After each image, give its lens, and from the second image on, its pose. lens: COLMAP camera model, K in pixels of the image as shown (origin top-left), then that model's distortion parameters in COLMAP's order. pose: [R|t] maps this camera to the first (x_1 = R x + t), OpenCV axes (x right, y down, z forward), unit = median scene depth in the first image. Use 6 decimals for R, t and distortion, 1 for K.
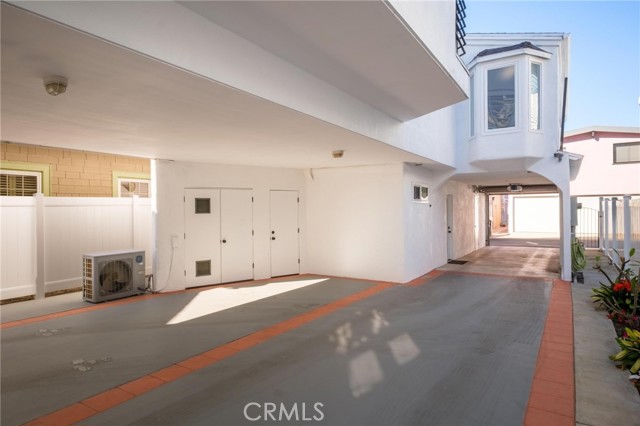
lens RADIAL K [[375.3, 0, 326.2], [0, 375.3, 212.1], [0, 0, 1]] dist [0.006879, -0.002203]
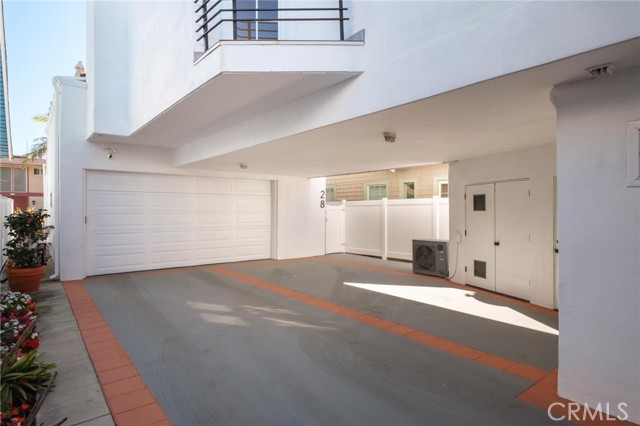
lens RADIAL K [[375.3, 0, 326.7], [0, 375.3, 210.7], [0, 0, 1]] dist [0.006879, -0.002203]
pose [[-0.328466, 0.007960, -0.944482, 0.867390], [0.000090, 0.999965, 0.008396, -0.006367], [0.944516, 0.002673, -0.328455, 1.191252]]
